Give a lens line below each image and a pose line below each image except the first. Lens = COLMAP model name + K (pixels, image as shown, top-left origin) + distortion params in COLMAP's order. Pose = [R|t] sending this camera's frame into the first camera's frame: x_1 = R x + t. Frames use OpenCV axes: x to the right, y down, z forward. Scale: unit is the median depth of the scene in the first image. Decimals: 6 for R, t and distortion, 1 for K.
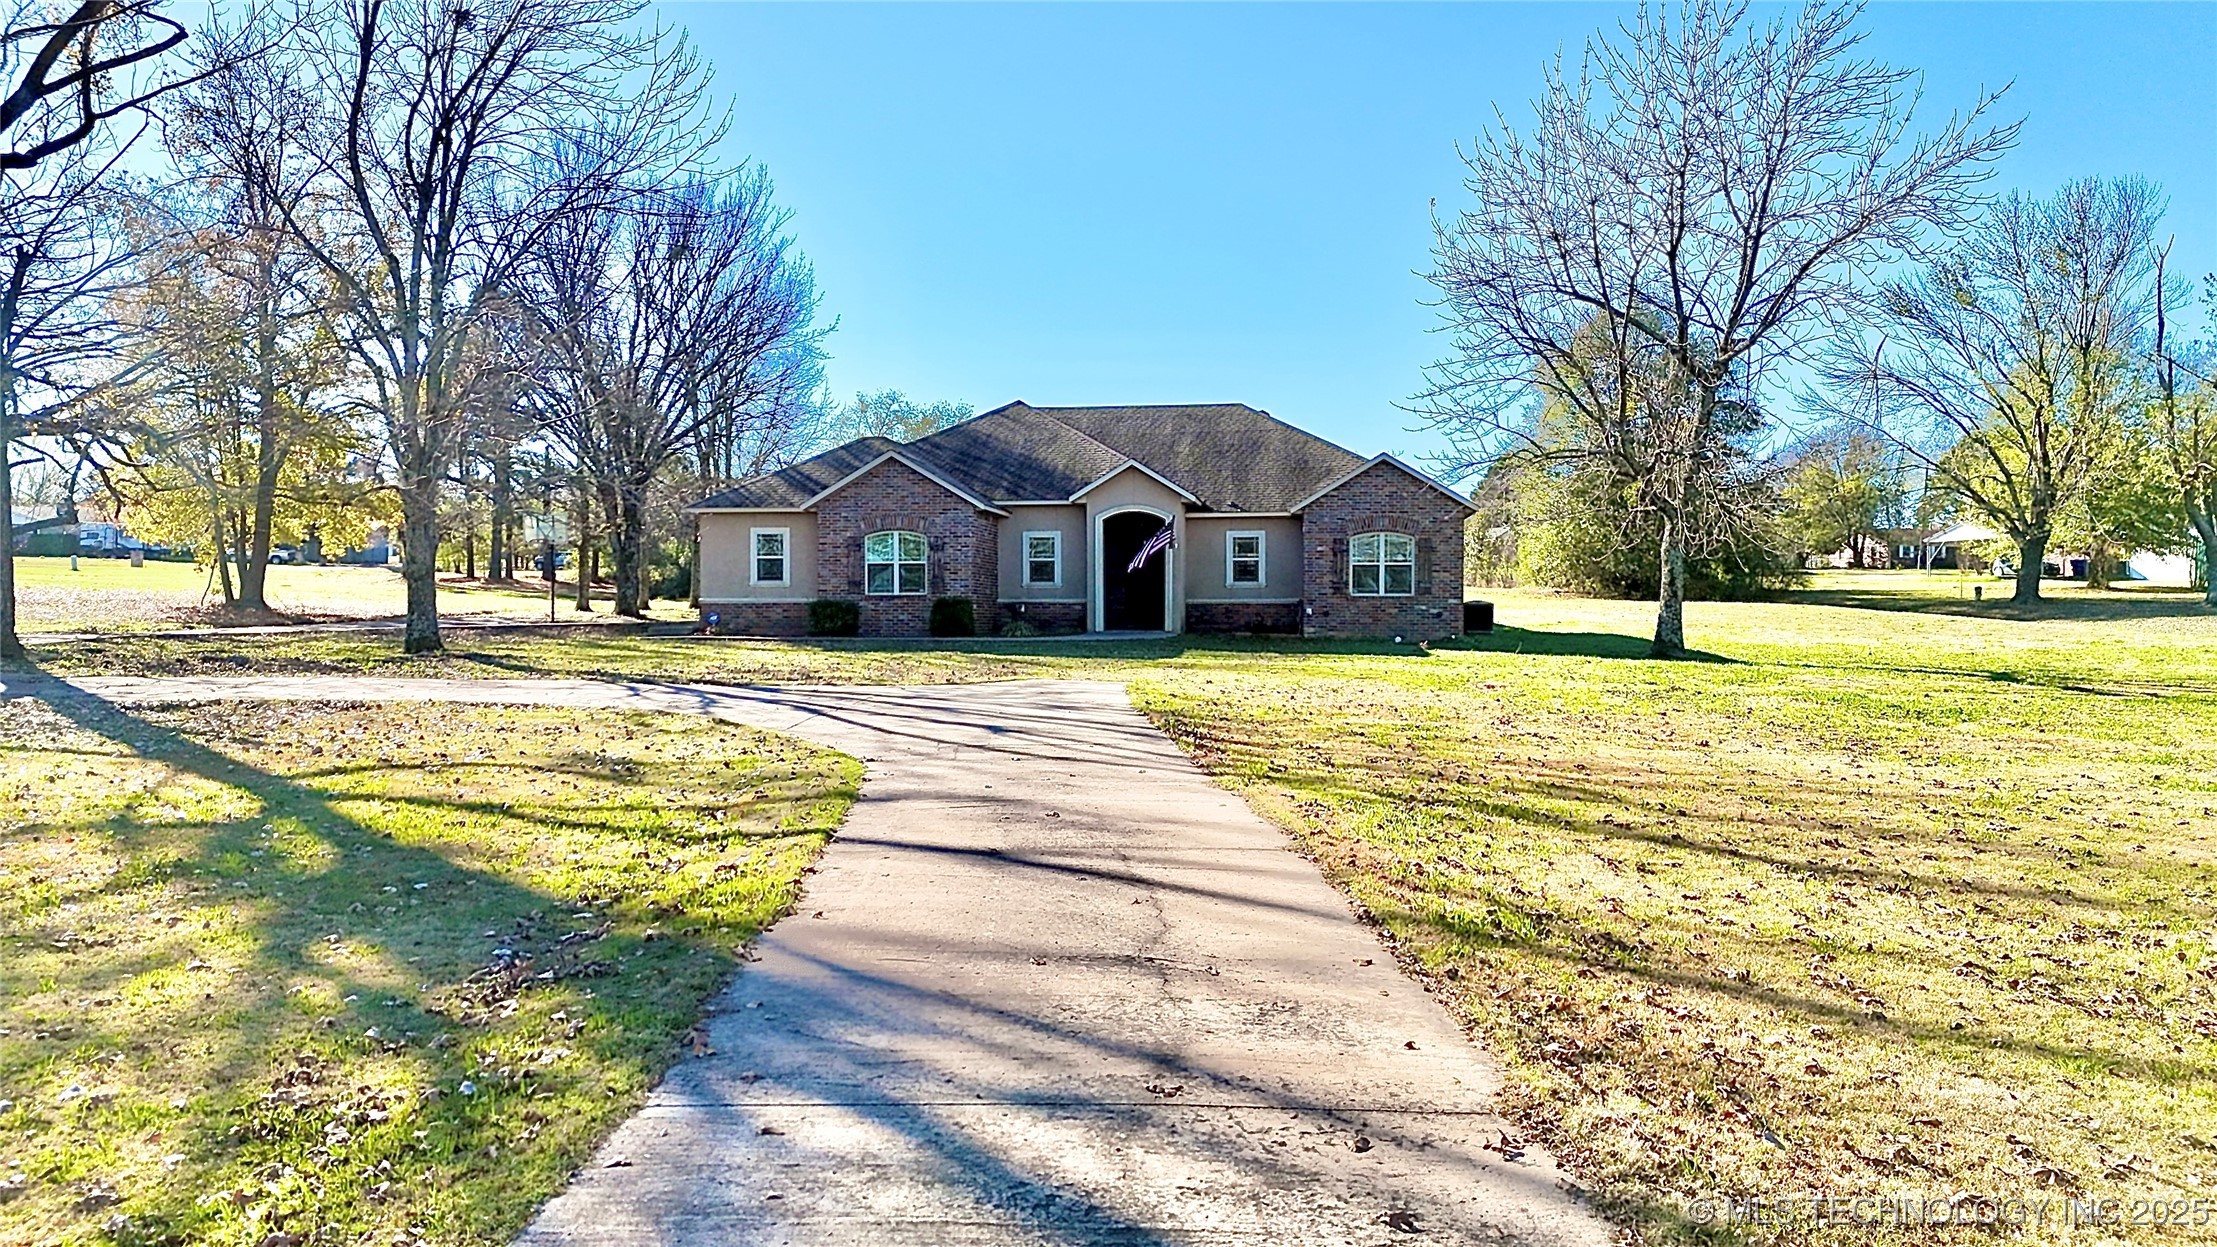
lens RADIAL K [[1625.2, 0, 1108.5], [0, 1625.2, 623.5], [0, 0, 1]] dist [0.082049, -0.093488]
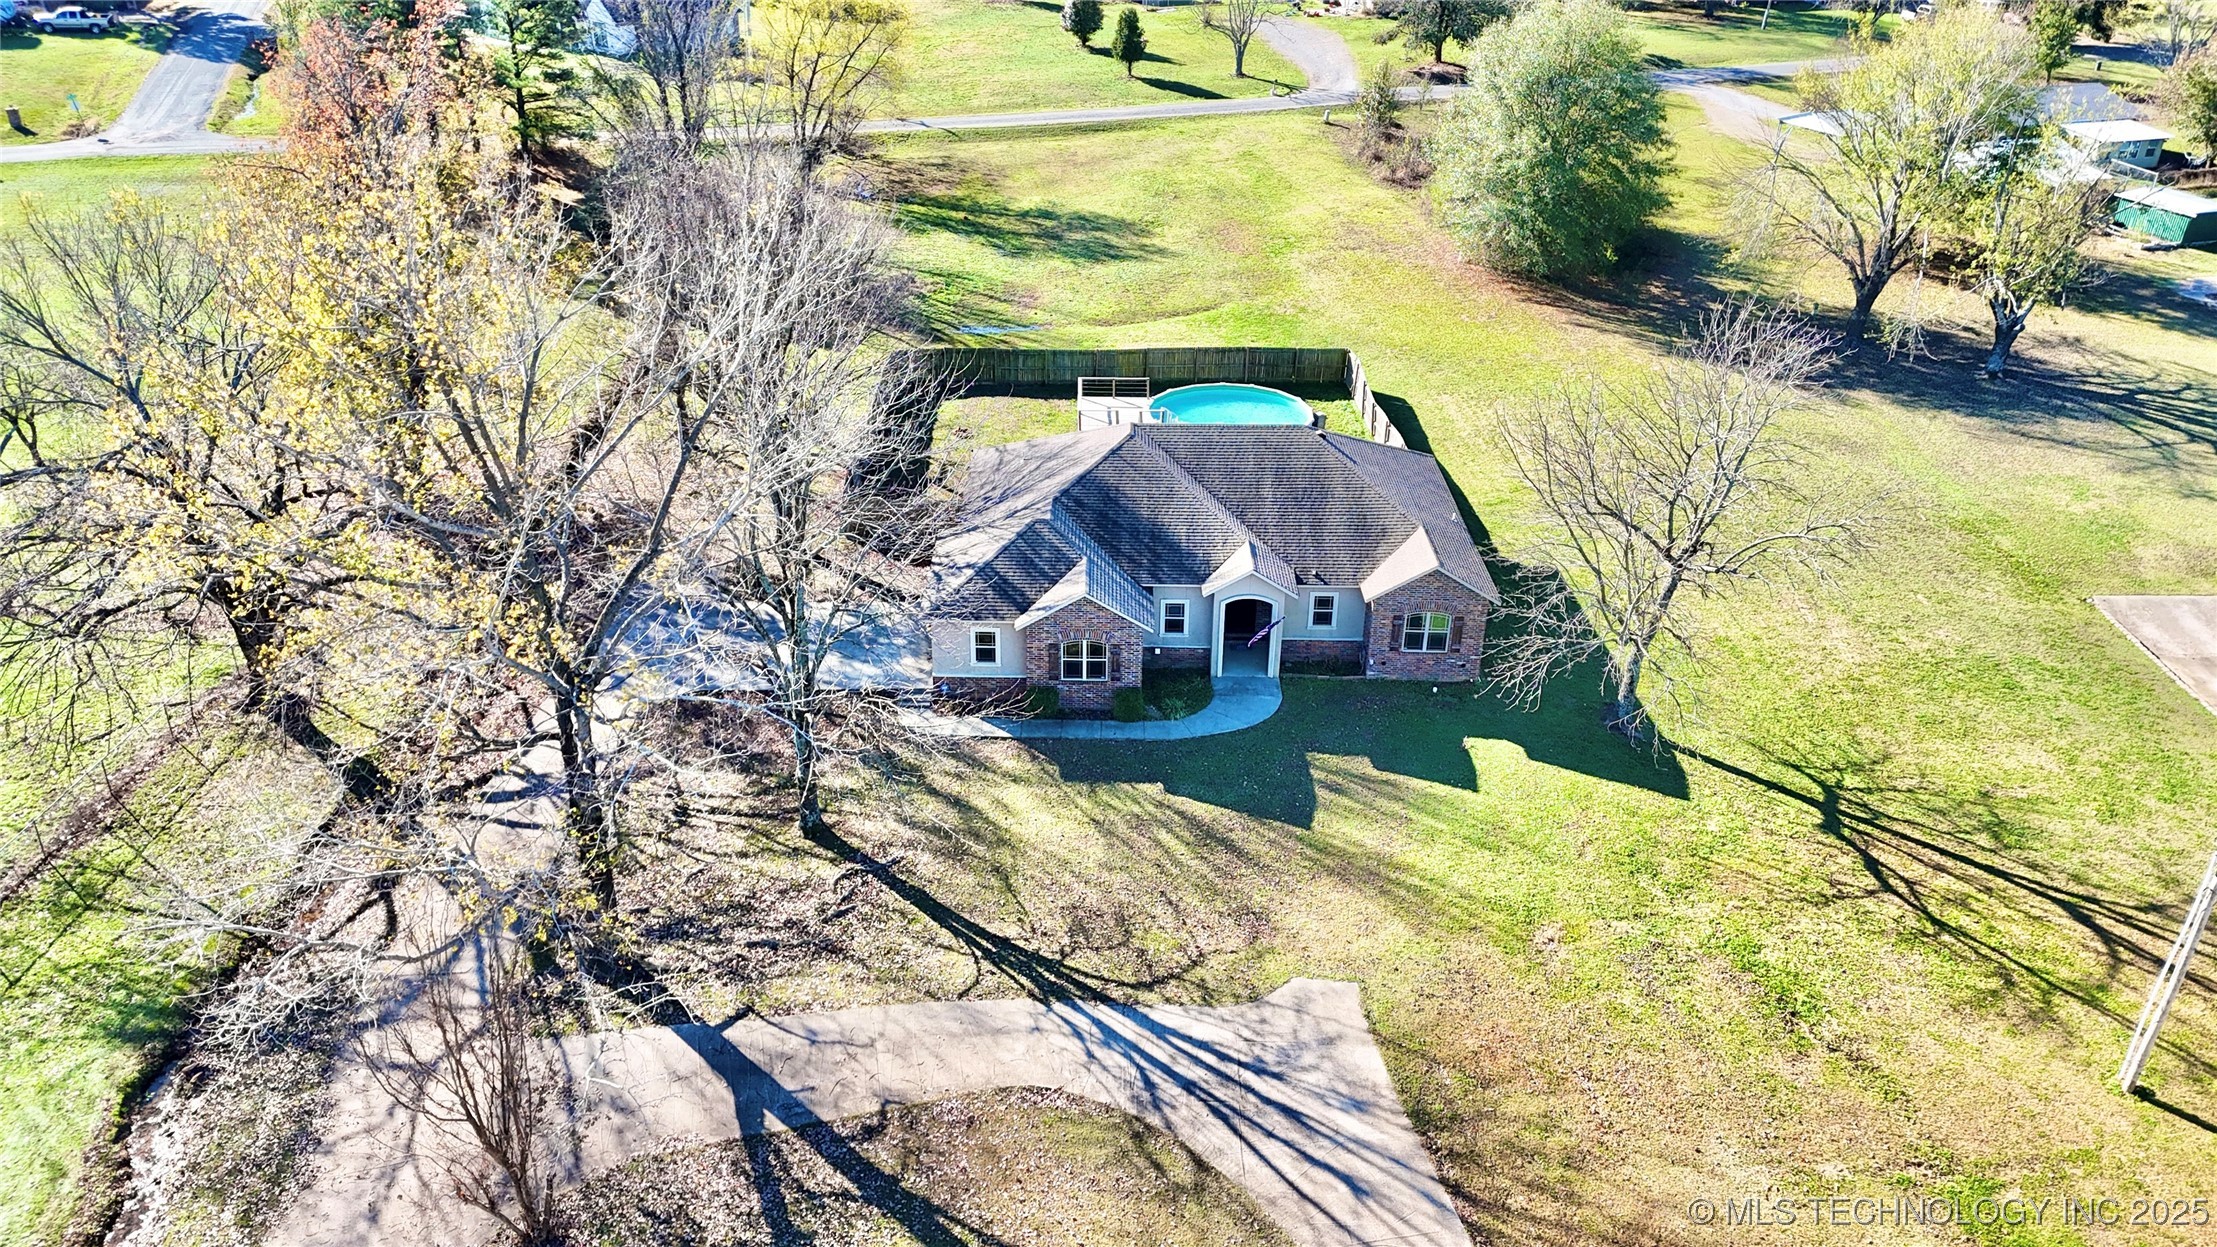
lens RADIAL K [[1625.2, 0, 1108.5], [0, 1625.2, 623.5], [0, 0, 1]] dist [0.082049, -0.093488]
pose [[0.991865, -0.042480, 0.119998, -0.264425], [-0.017044, 0.889868, 0.455900, -0.666112], [-0.126149, -0.454237, 0.881904, -0.180752]]
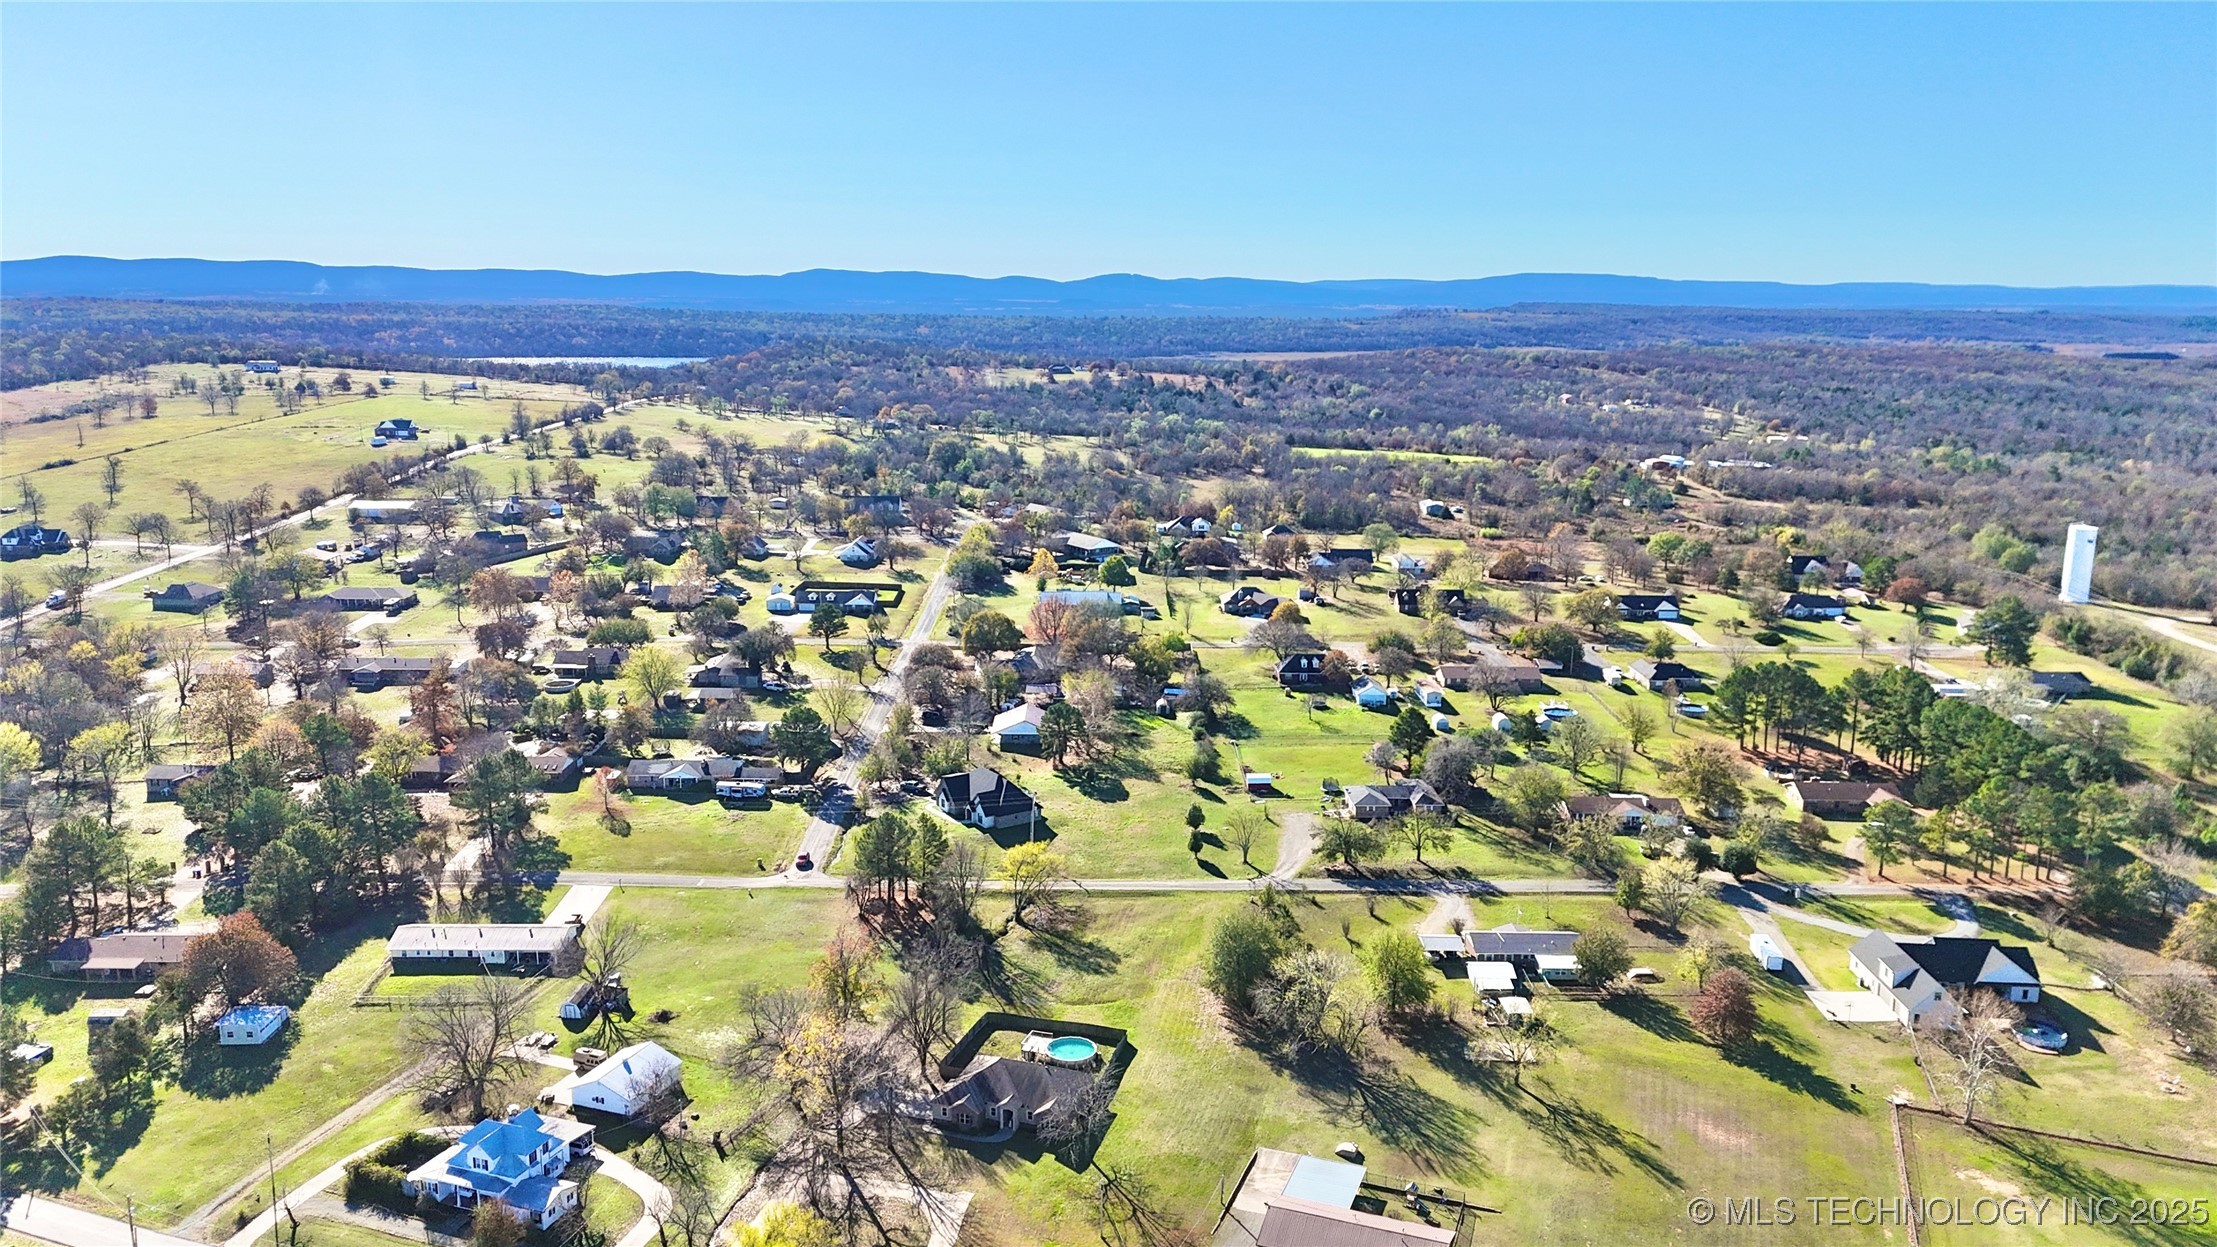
lens RADIAL K [[1625.2, 0, 1108.5], [0, 1625.2, 623.5], [0, 0, 1]] dist [0.082049, -0.093488]
pose [[0.977960, 0.052925, -0.201974, 1.400440], [-0.010865, 0.978930, 0.203908, -2.846187], [0.208510, -0.197219, 0.957929, -3.961859]]
